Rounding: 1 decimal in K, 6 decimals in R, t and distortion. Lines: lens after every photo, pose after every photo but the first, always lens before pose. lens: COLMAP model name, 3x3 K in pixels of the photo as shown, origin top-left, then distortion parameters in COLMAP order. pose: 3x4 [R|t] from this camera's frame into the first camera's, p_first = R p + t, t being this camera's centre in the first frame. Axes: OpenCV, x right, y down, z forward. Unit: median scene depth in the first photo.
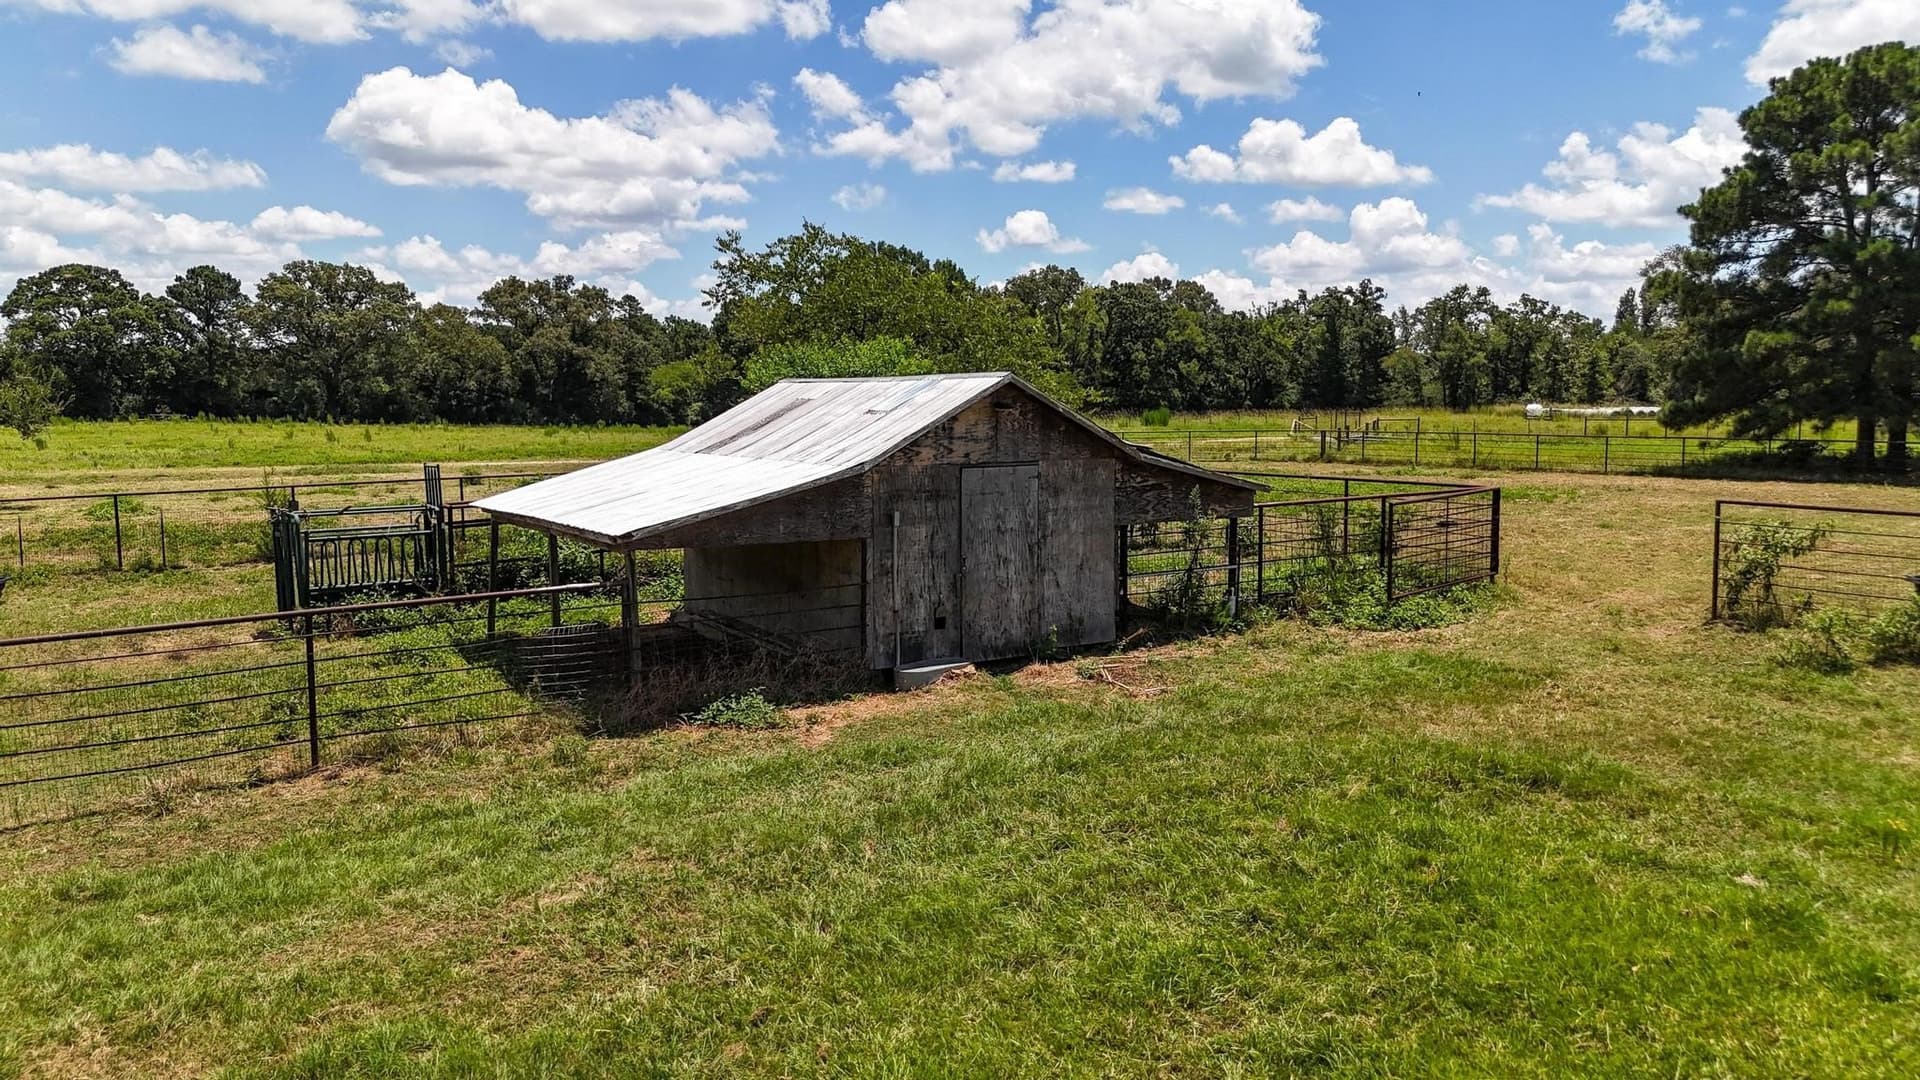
lens RADIAL K [[1414.5, 0, 969.7], [0, 1414.5, 527.8], [0, 0, 1]] dist [0.082892, -0.108037]
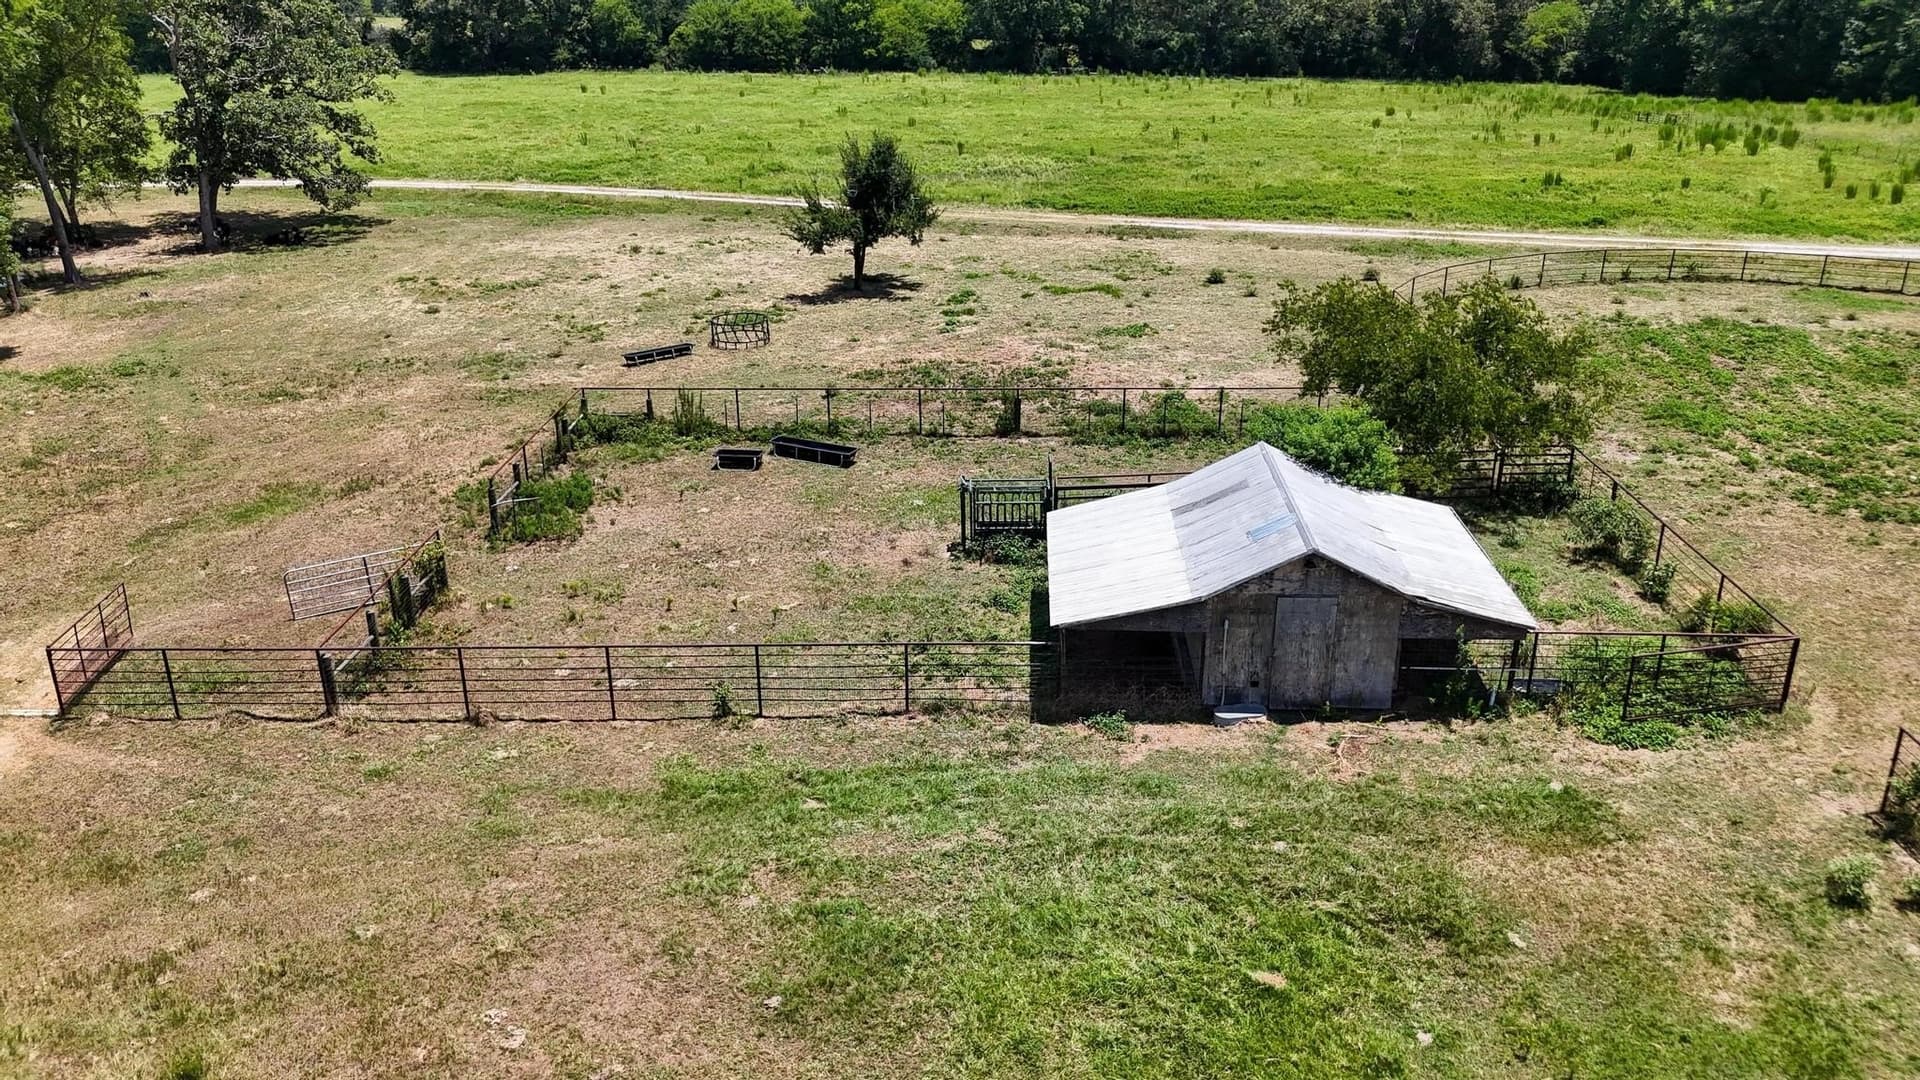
lens RADIAL K [[1414.5, 0, 969.7], [0, 1414.5, 527.8], [0, 0, 1]] dist [0.082892, -0.108037]
pose [[0.826784, 0.203183, -0.524542, 0.515026], [-0.053805, 0.956777, 0.285802, -0.539756], [0.559940, -0.208073, 0.801980, -0.443355]]
